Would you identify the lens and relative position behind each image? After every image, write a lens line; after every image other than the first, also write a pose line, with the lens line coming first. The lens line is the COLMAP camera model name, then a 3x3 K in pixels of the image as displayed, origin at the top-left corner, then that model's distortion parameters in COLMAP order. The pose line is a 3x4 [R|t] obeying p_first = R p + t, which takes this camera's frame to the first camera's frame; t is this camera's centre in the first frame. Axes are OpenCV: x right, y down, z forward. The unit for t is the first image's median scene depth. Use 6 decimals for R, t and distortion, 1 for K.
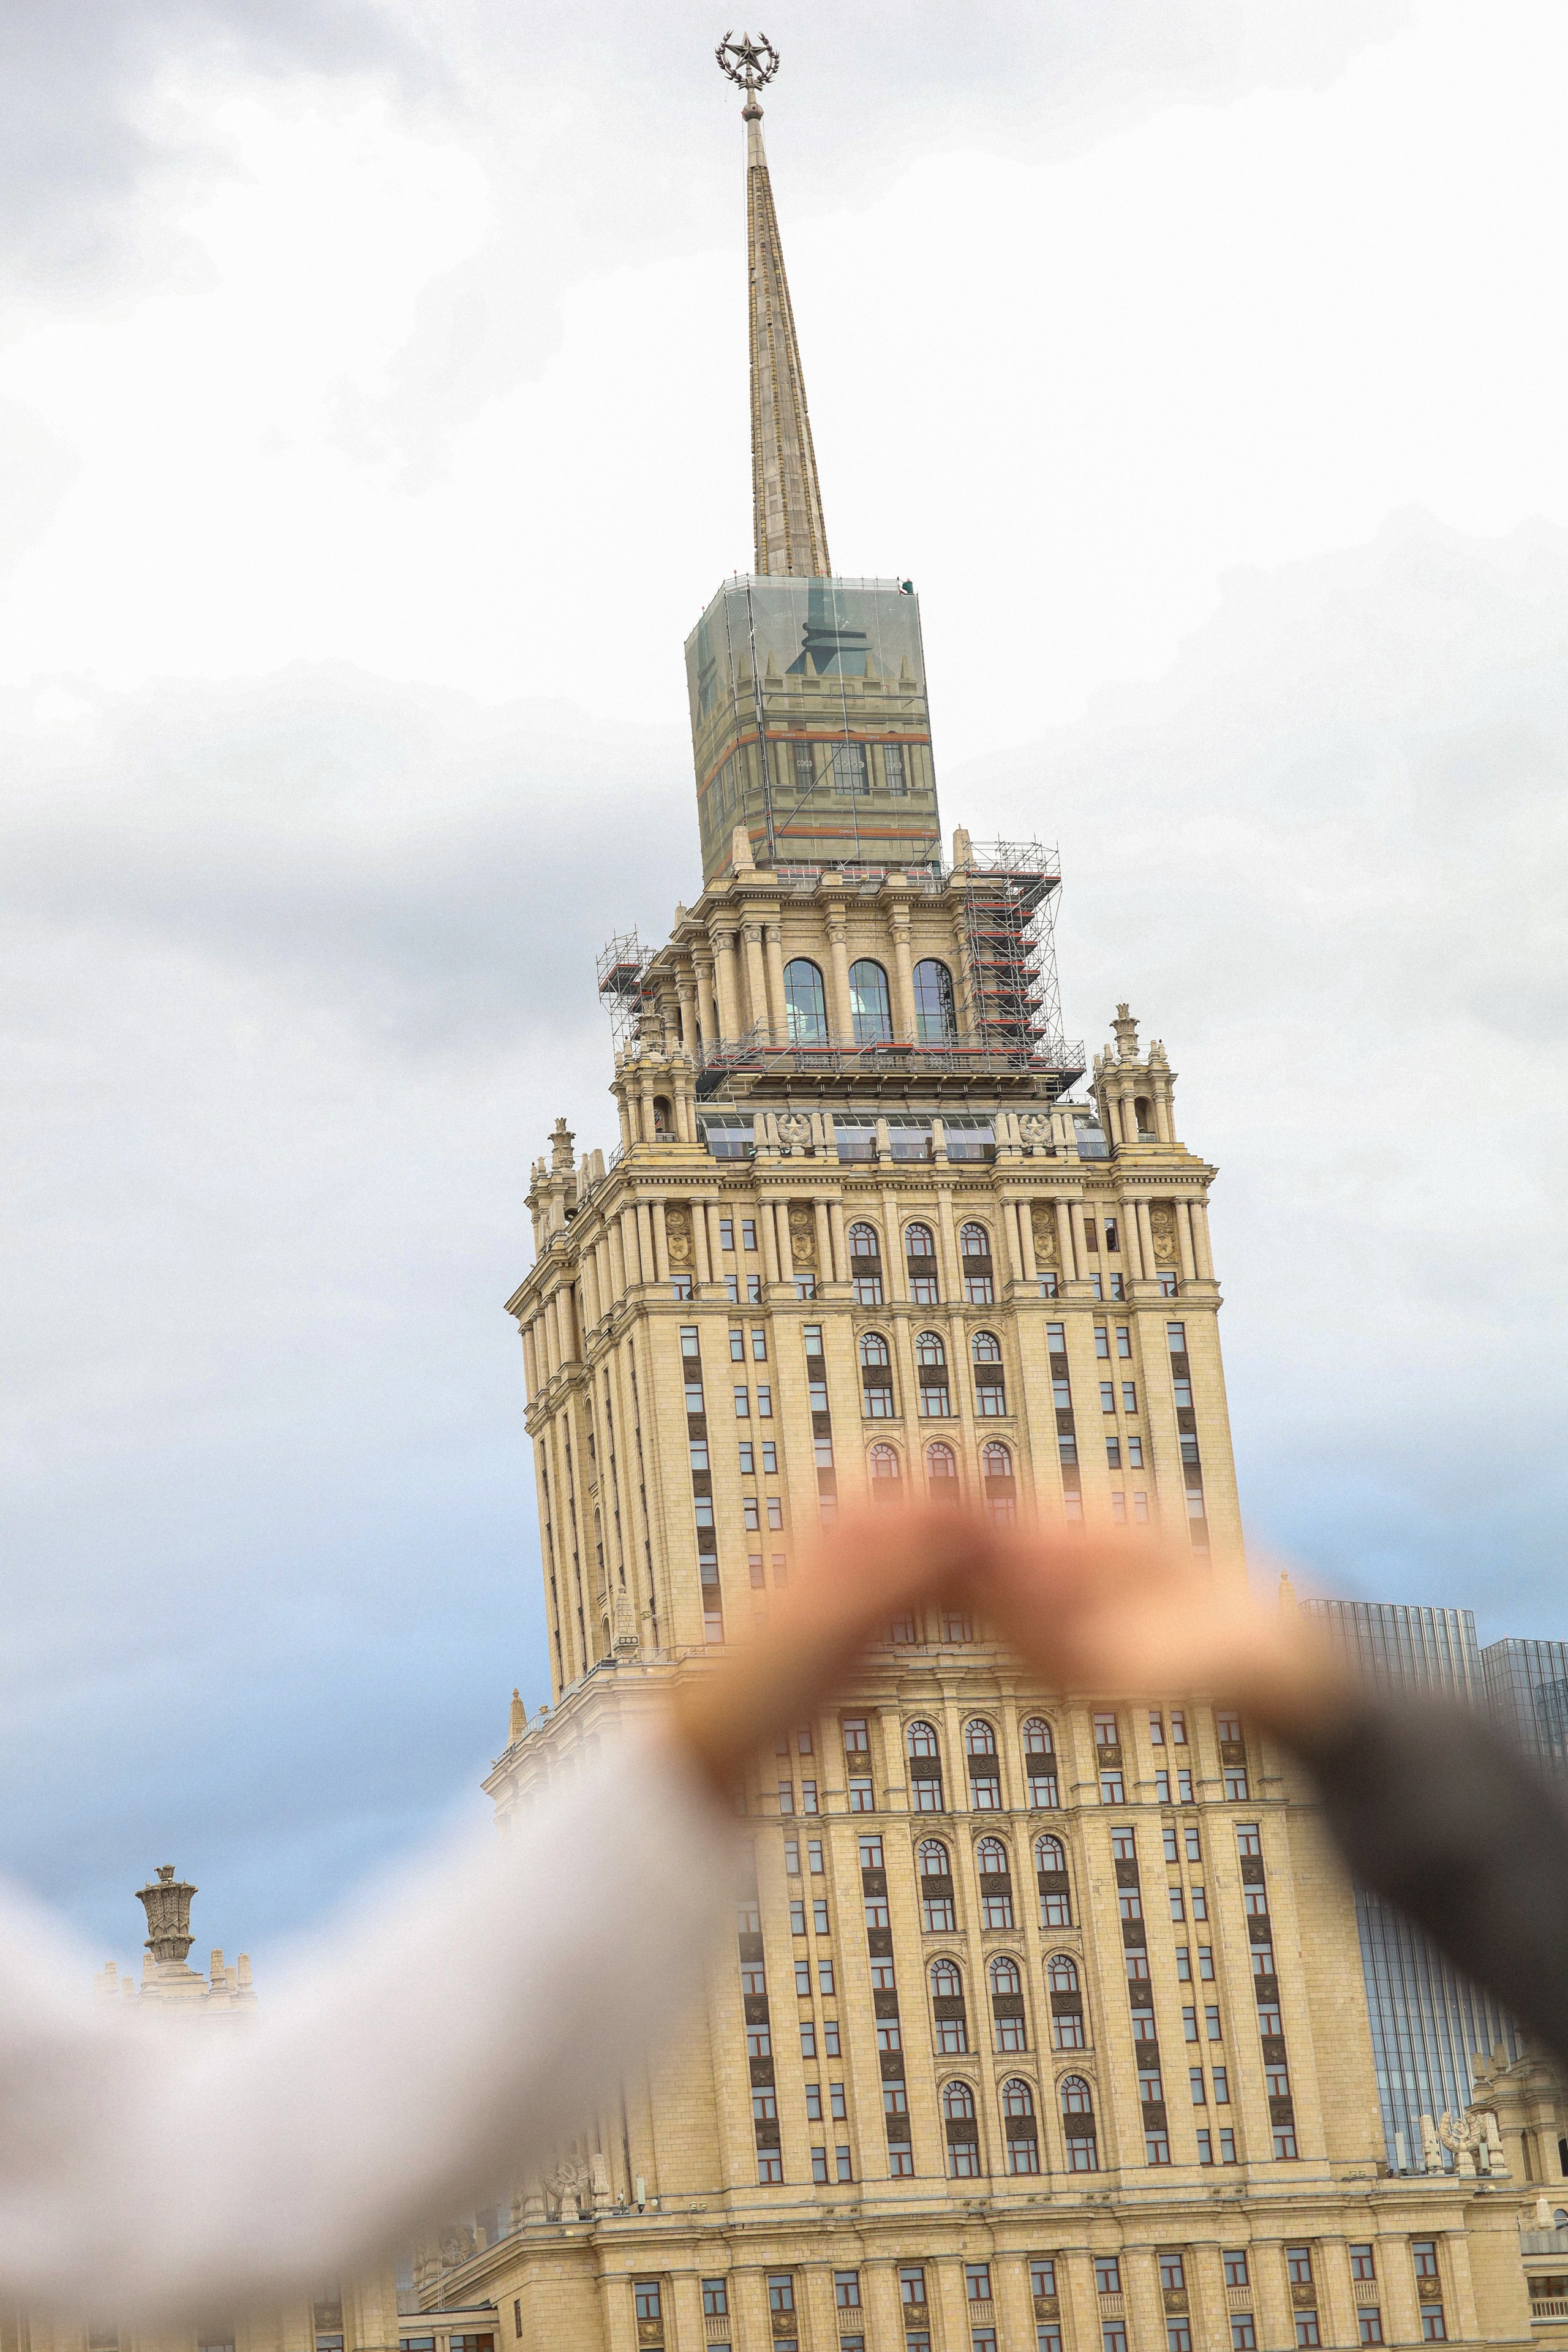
lens RADIAL K [[5774.7, 0, 758.4], [0, 5774.7, 1173.6], [0, 0, 1]] dist [0.446402, -0.699941]
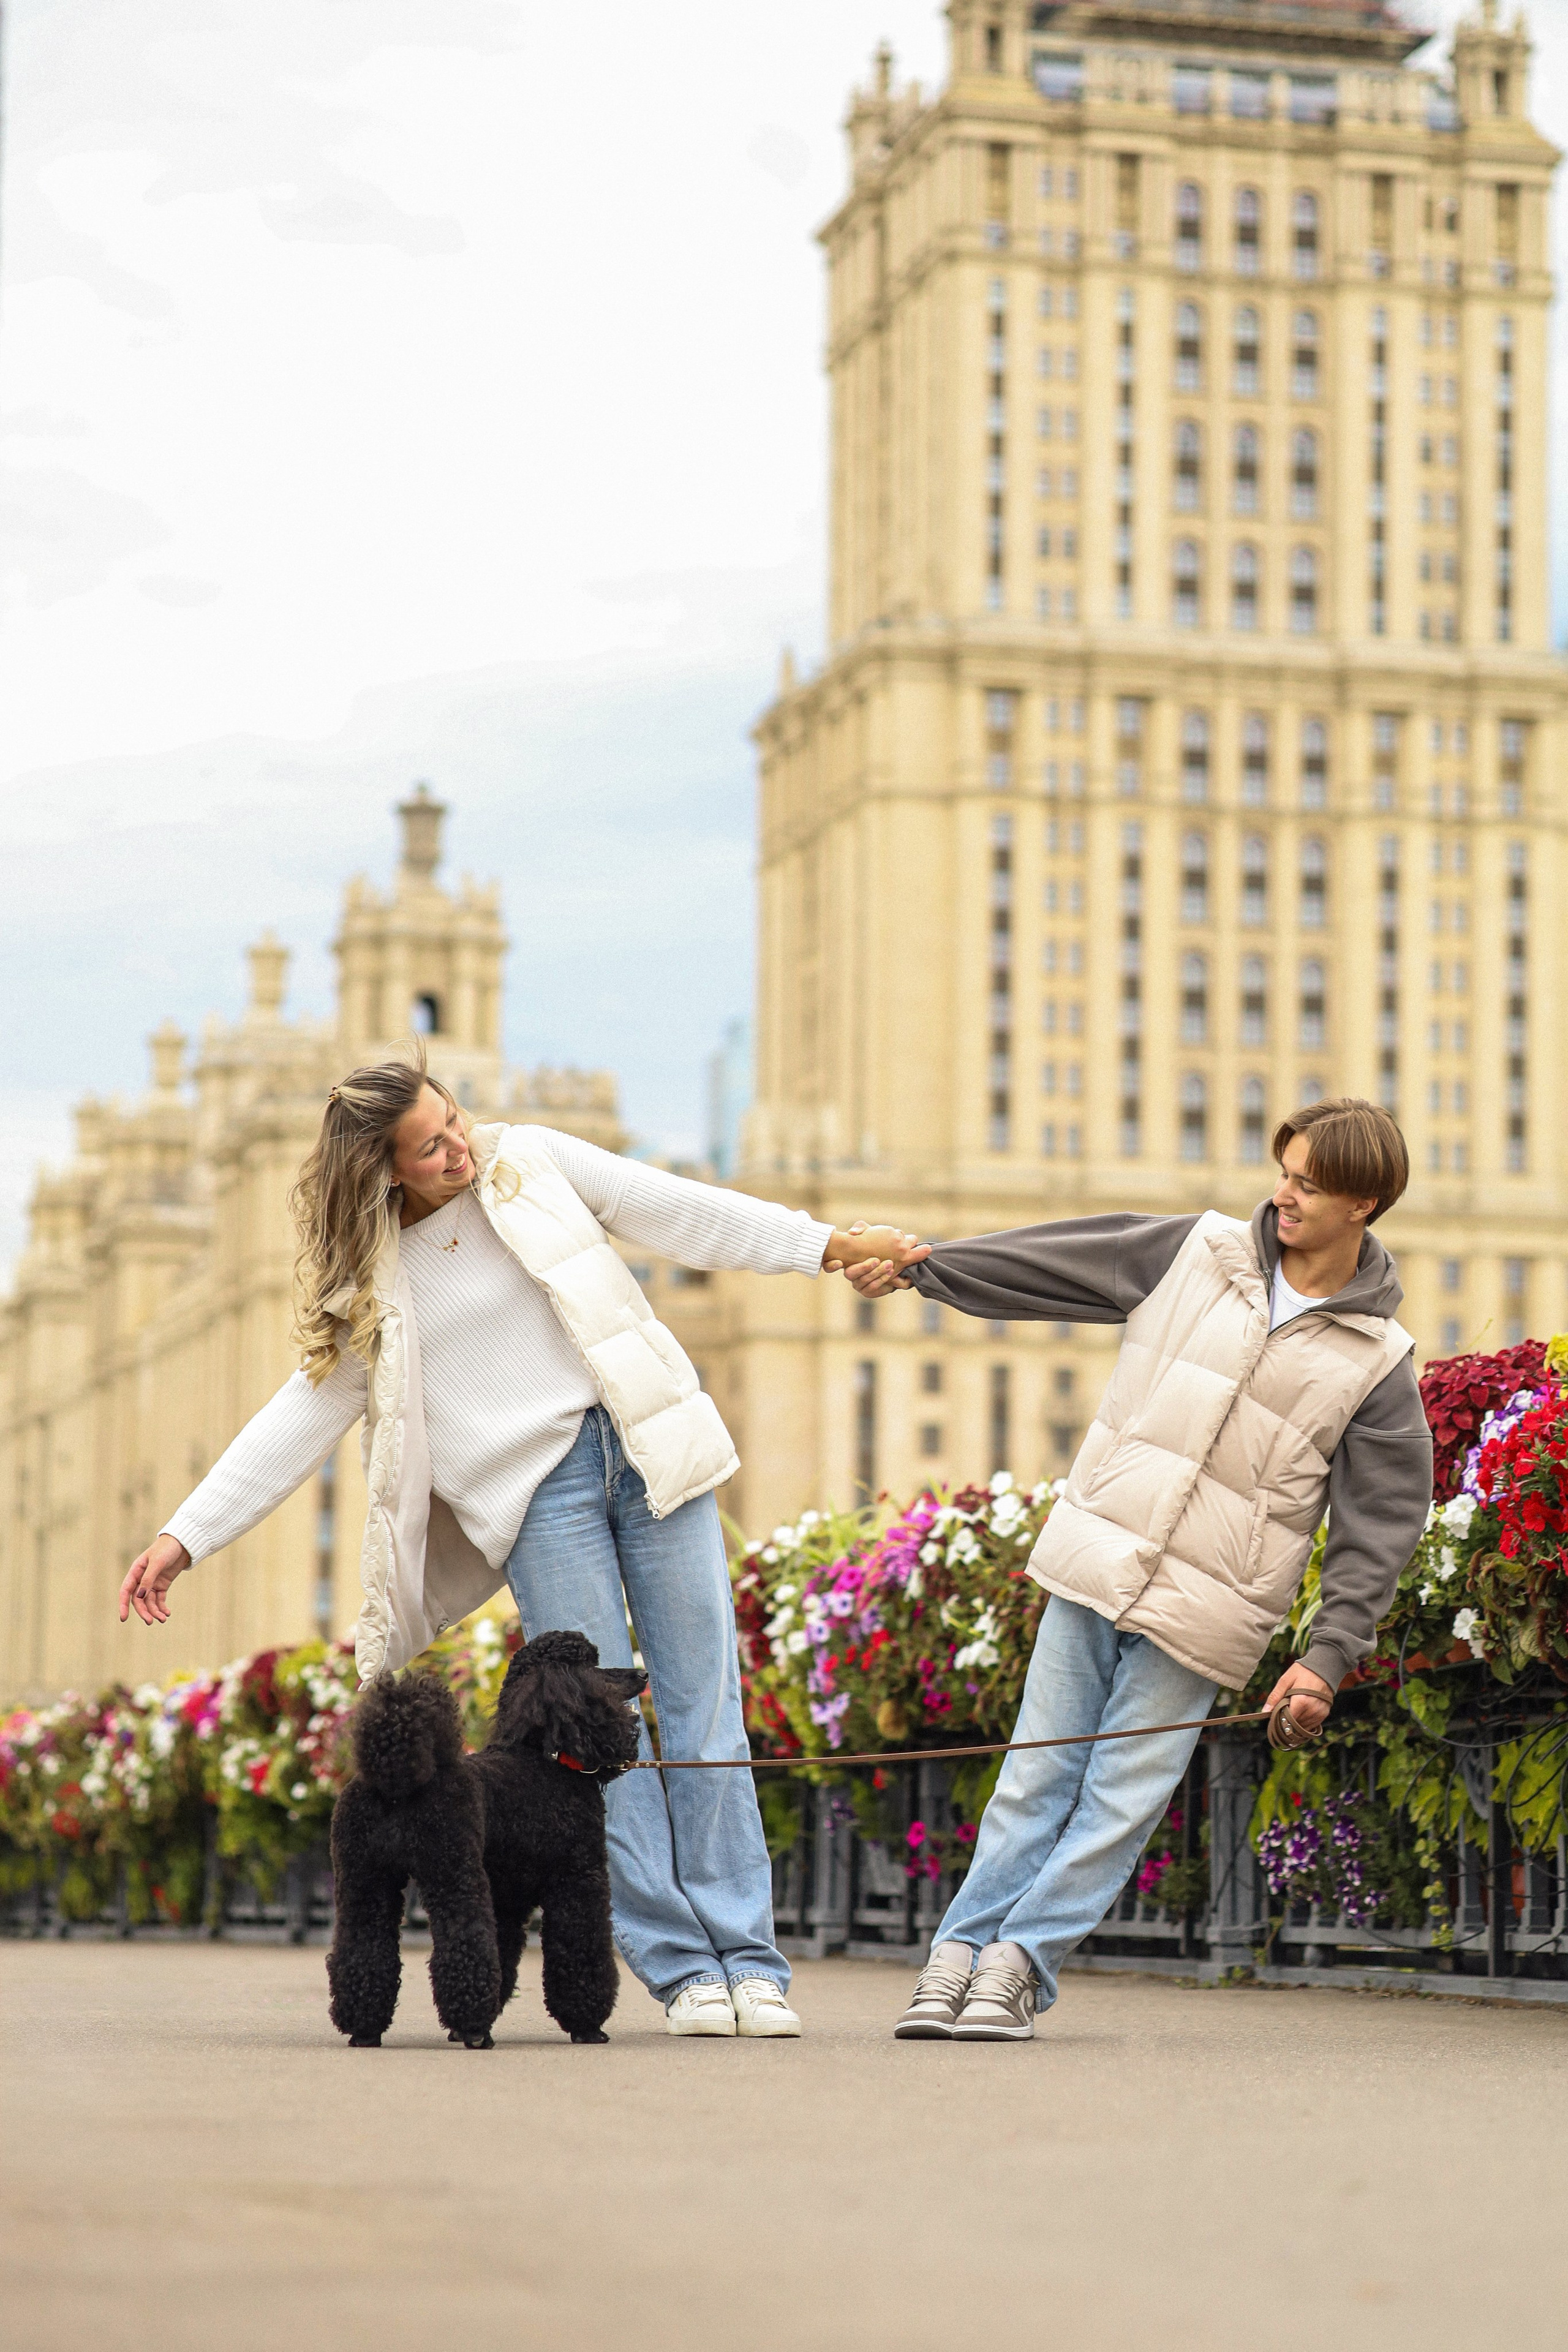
lens RADIAL K [[5686.6, 0, 888.6], [0, 5686.6, 1179.3], [0, 0, 1]] dist [0.418071, -0.545330]
pose [[0.995380, 0.094651, -0.016110, -0.000616], [-0.090137, 0.979015, 0.182769, 0.000511], [0.033071, -0.180473, 0.983024, 0.037399]]
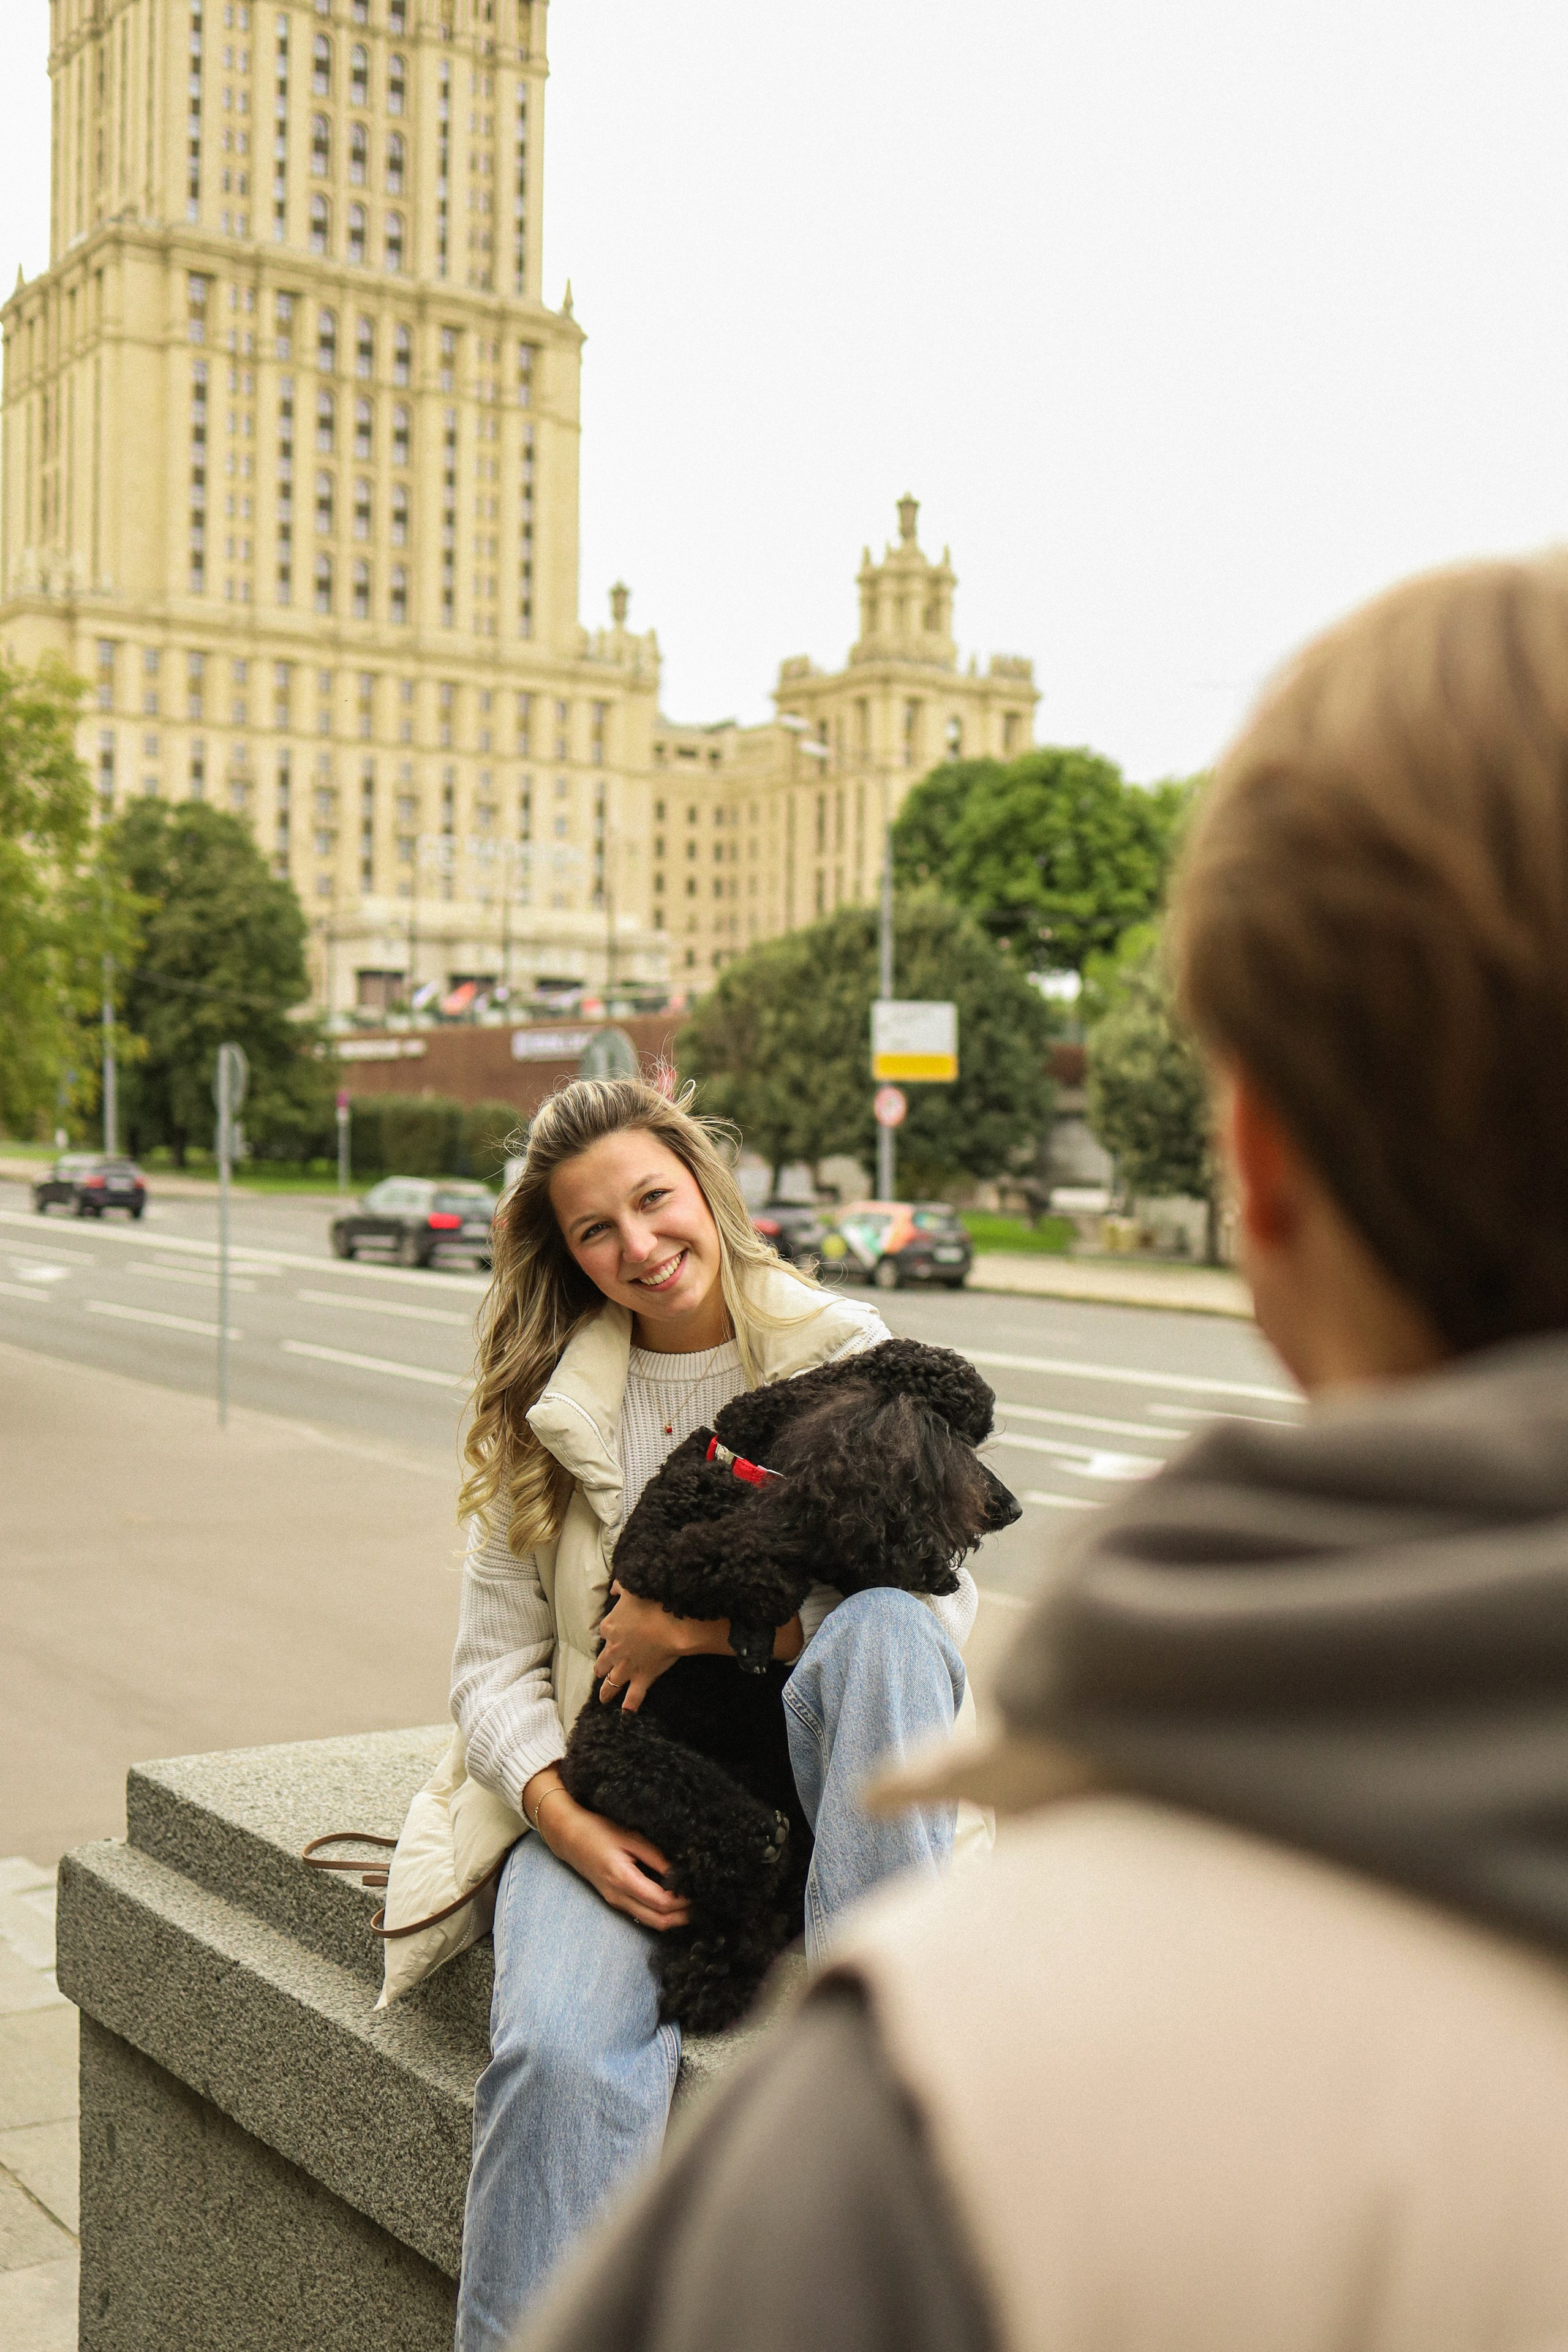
lens RADIAL K [[2635.3, 0, 859.9], [0, 2635.3, 1204.5], [0, 0, 1]] dist [-0.017083, -0.020024]
pose [[0.930956, 0.094122, 0.352792, -0.059554], [-0.198667, 0.941239, 0.273130, 0.099265], [-0.306354, -0.324360, 0.894951, 0.292174]]
